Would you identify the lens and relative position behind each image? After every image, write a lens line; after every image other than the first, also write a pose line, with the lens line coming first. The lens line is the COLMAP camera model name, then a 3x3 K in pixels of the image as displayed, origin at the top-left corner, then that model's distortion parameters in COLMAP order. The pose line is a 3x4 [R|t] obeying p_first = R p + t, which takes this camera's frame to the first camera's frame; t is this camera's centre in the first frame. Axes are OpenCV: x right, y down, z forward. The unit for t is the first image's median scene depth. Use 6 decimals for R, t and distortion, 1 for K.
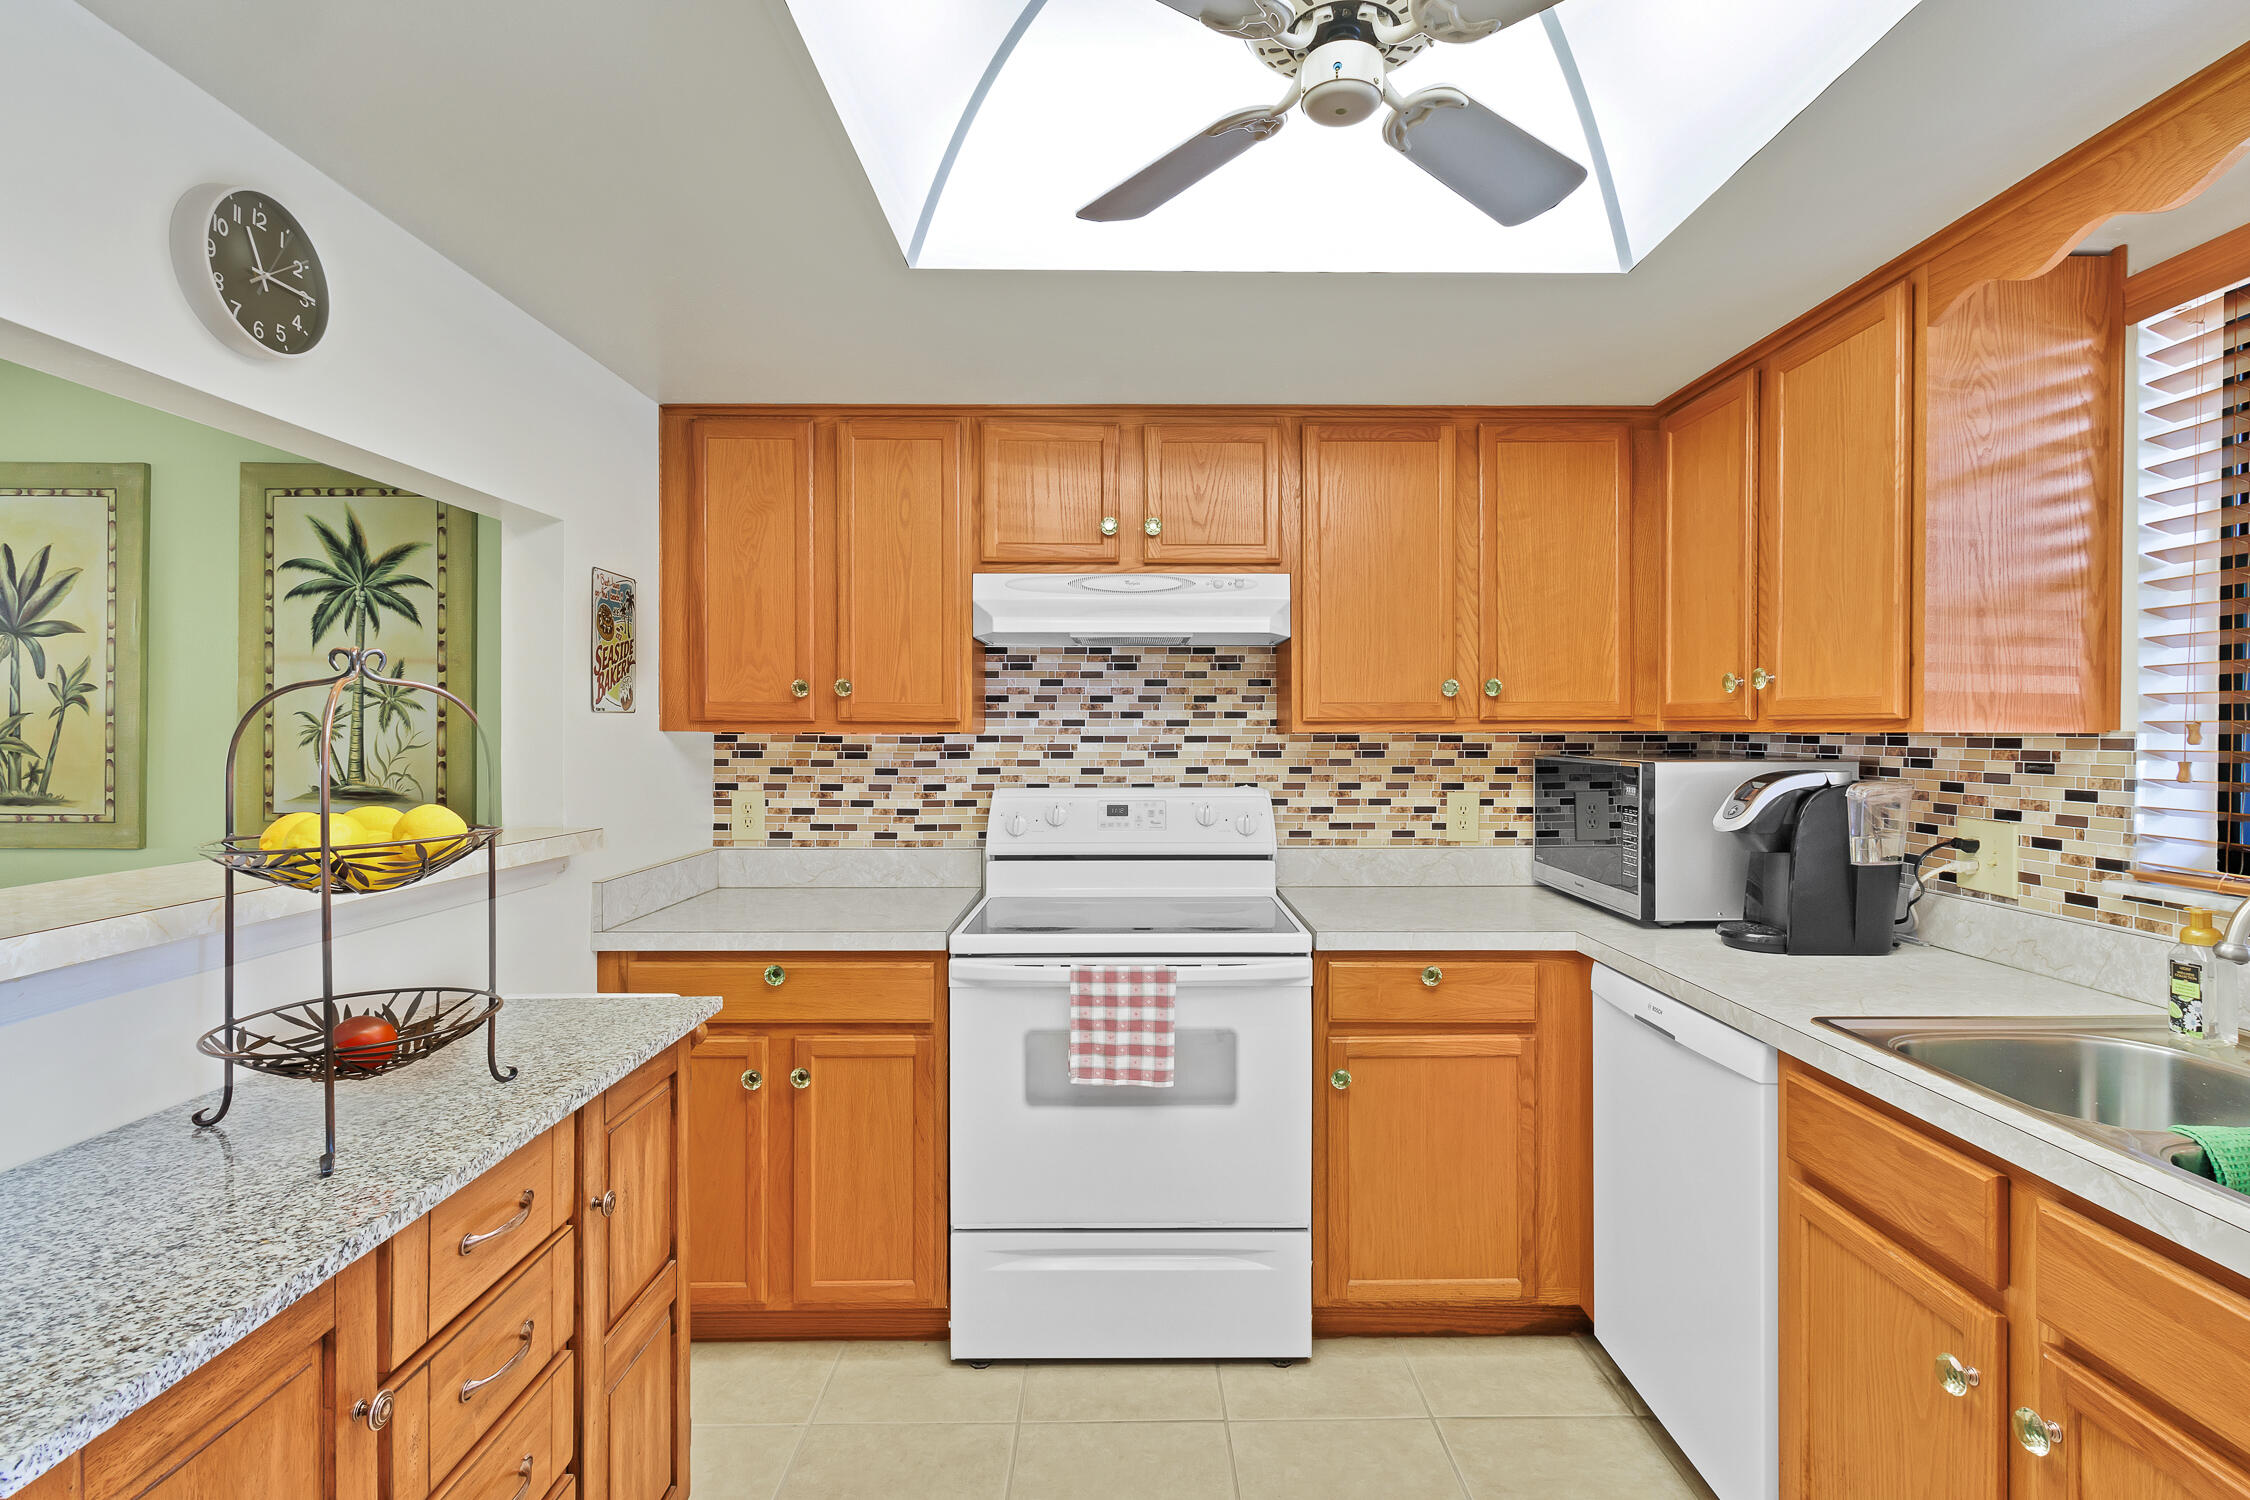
lens RADIAL K [[1069.4, 0, 1134.6], [0, 1069.4, 734.6], [0, 0, 1]] dist [-0.001395, 0.000516]
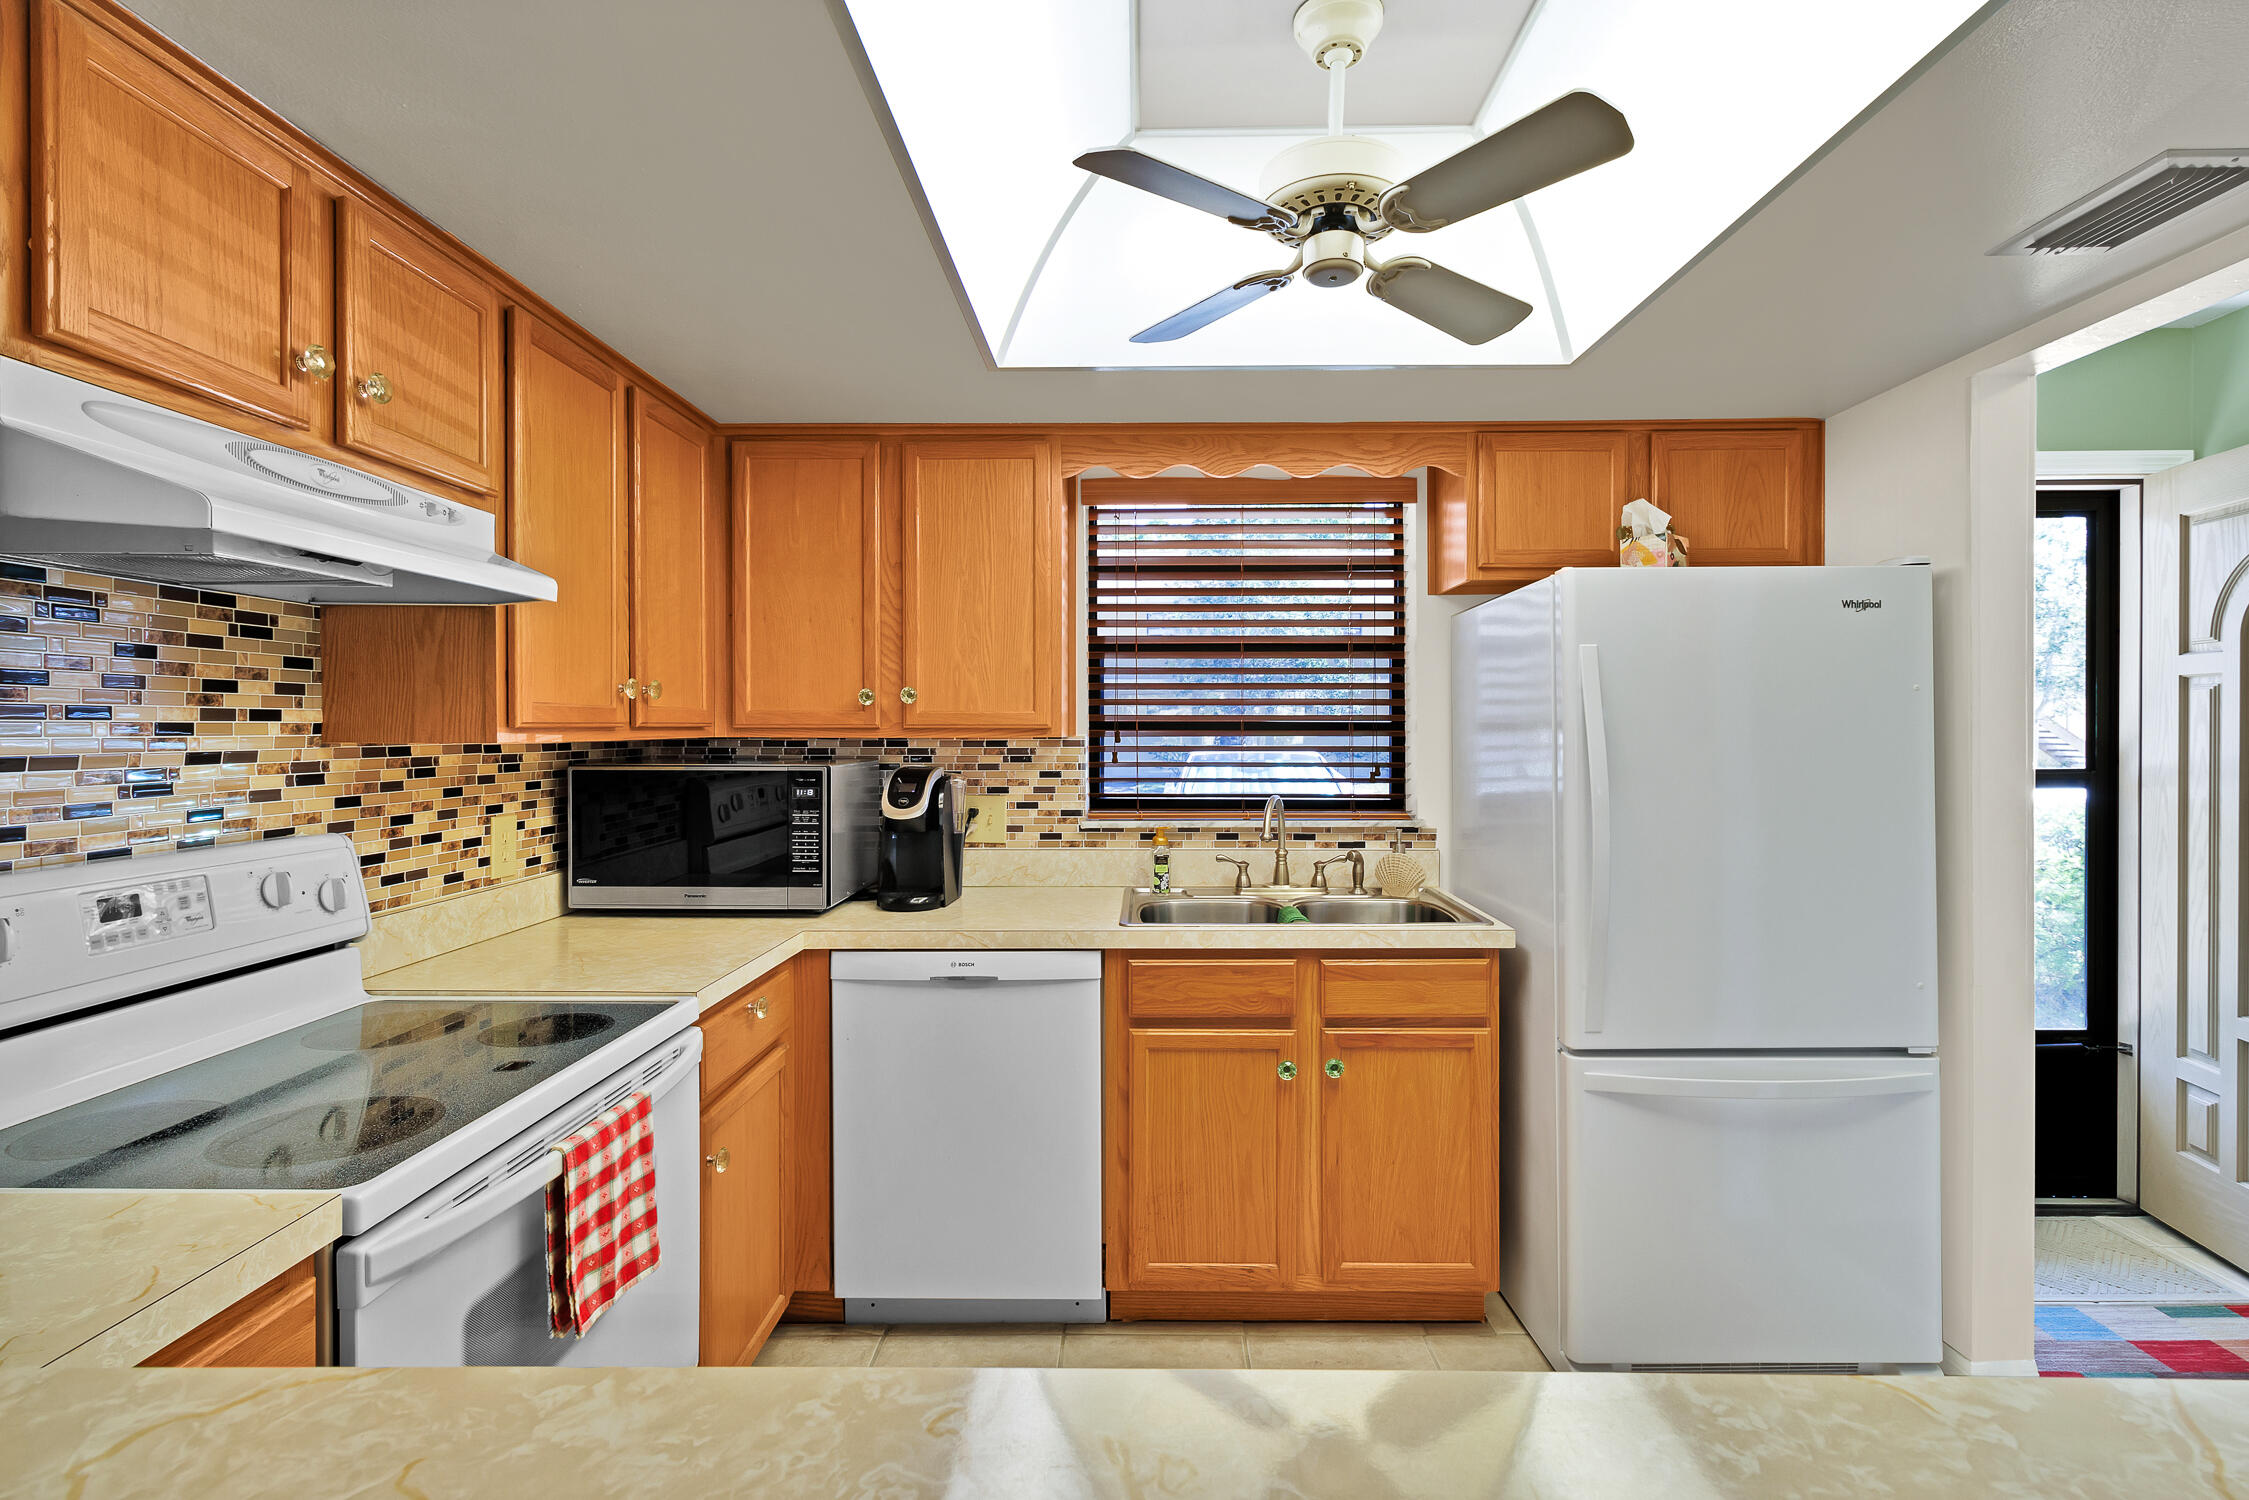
lens RADIAL K [[1069.0, 0, 1134.0], [0, 1069.0, 734.6], [0, 0, 1]] dist [-0.001395, 0.000516]
pose [[0.021613, -0.004677, 0.999755, -0.543866], [0.006776, 0.999967, 0.004531, -0.008142], [-0.999743, 0.006676, 0.021644, 0.574654]]
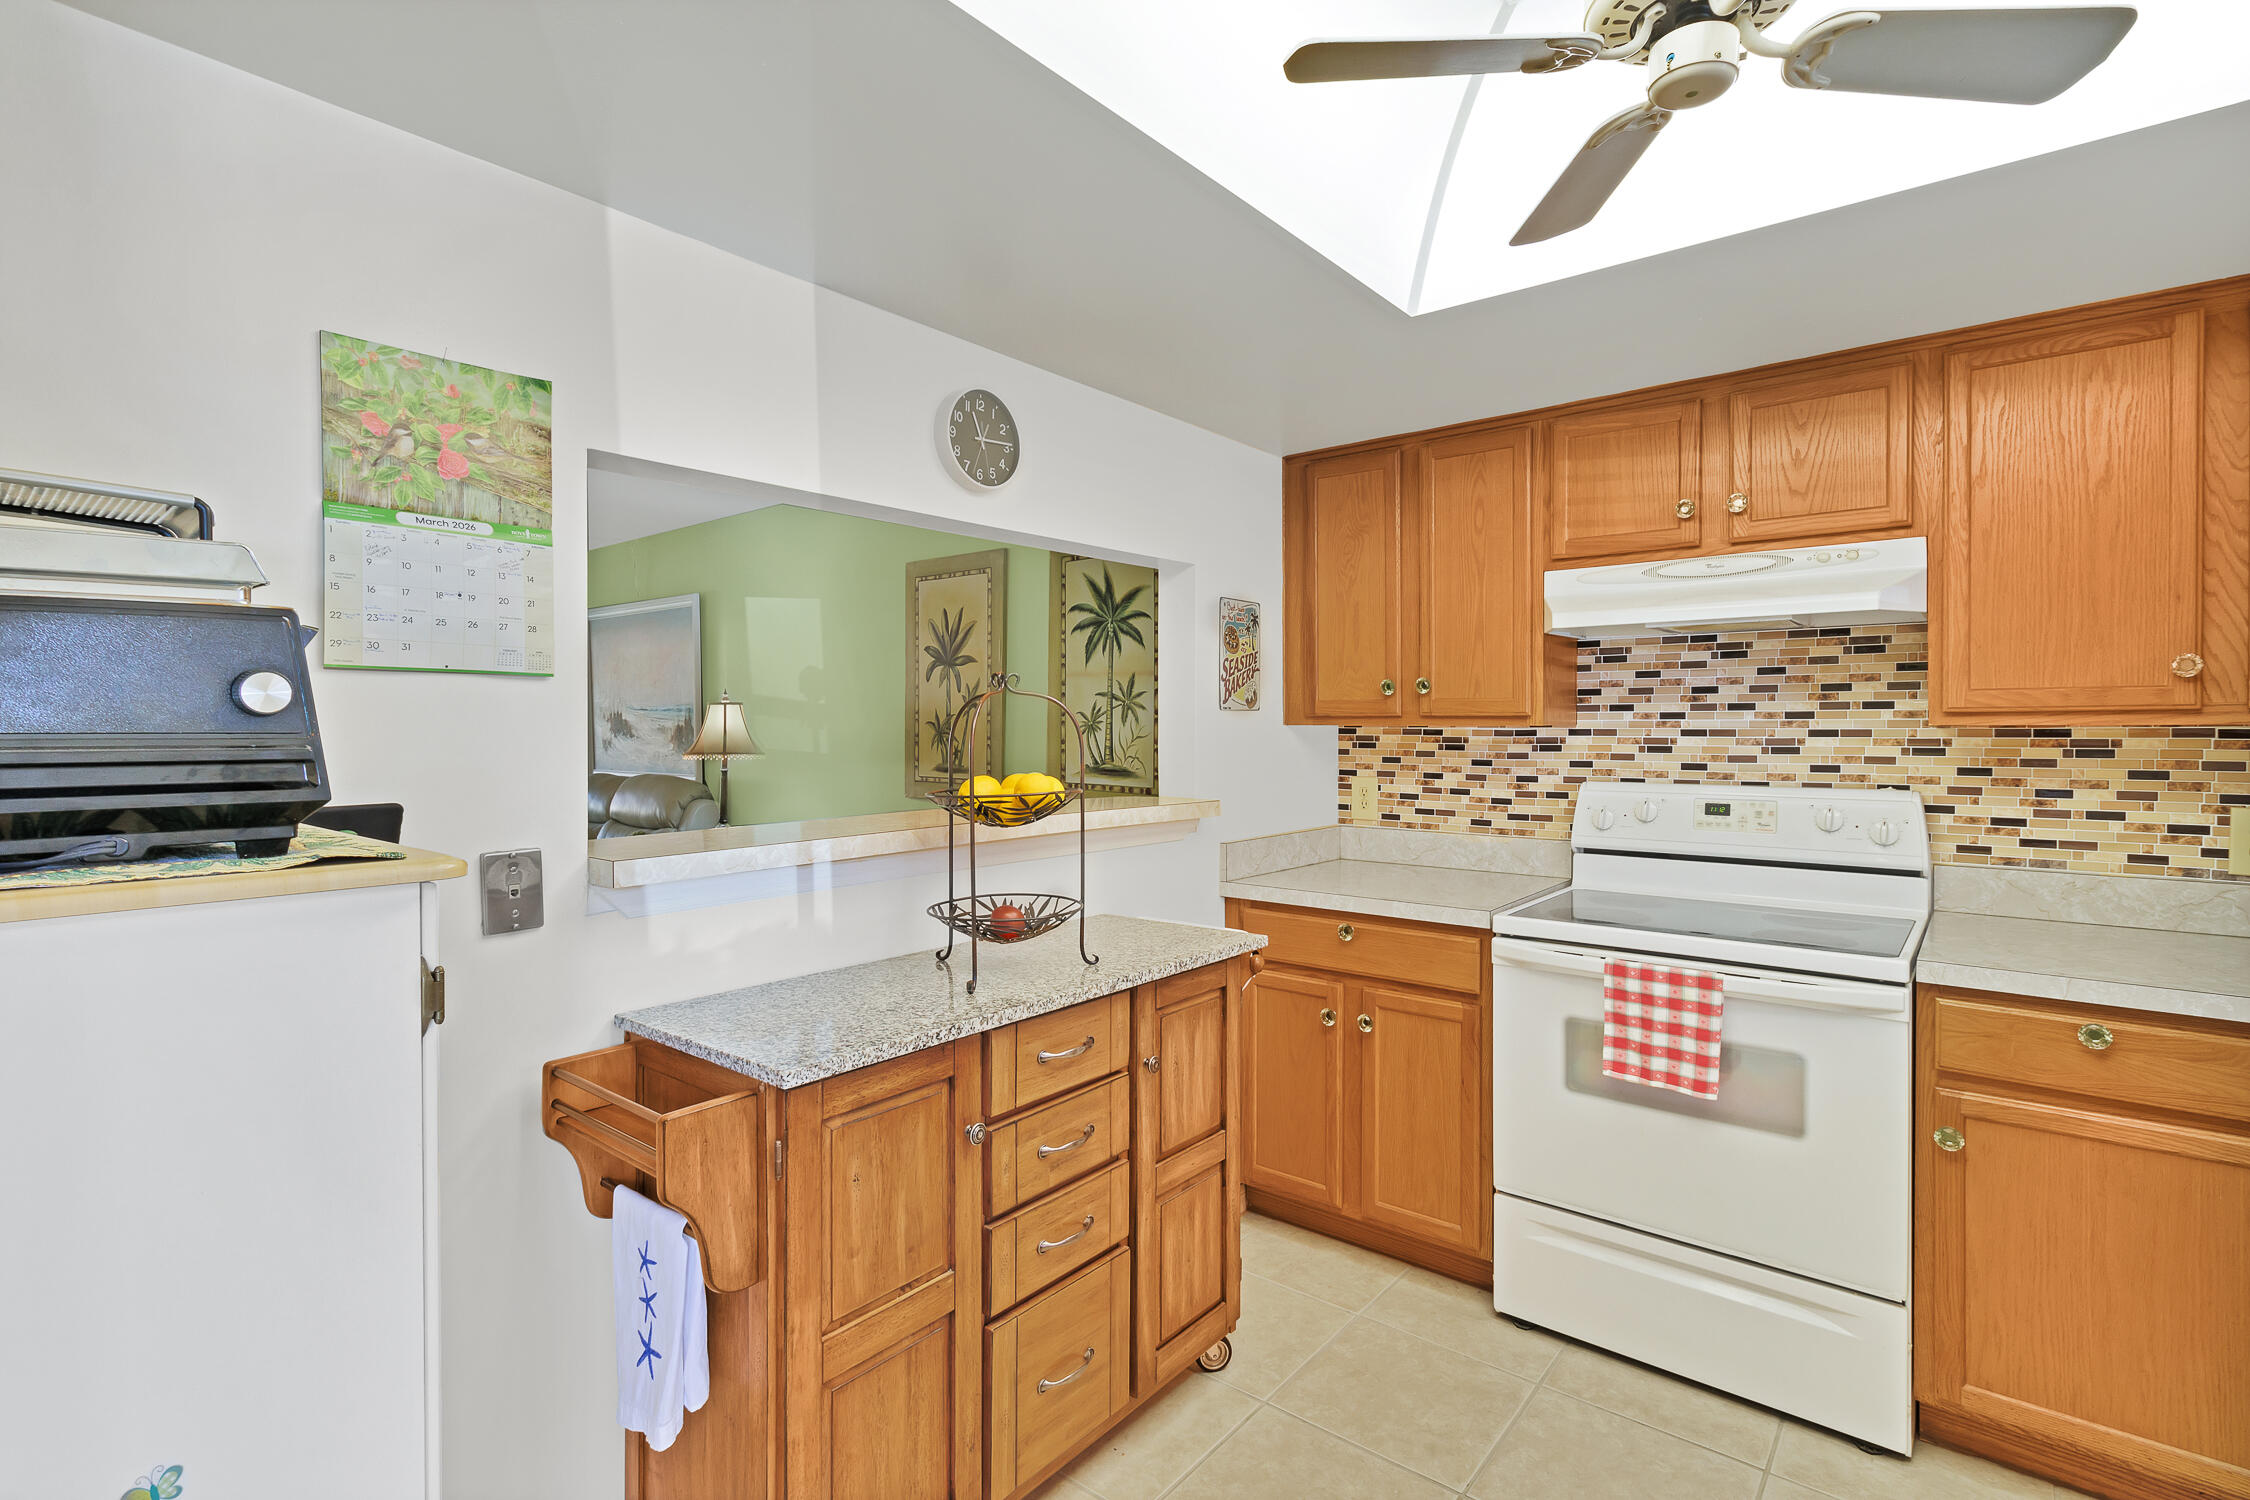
lens RADIAL K [[1059.7, 0, 1133.1], [0, 1059.7, 738.5], [0, 0, 1]] dist [-0.000832, 0.000412]
pose [[0.767084, 0.006585, -0.641513, 0.204065], [-0.000675, 0.999955, 0.009457, 0.000818], [0.641546, -0.006821, 0.767054, -0.039407]]
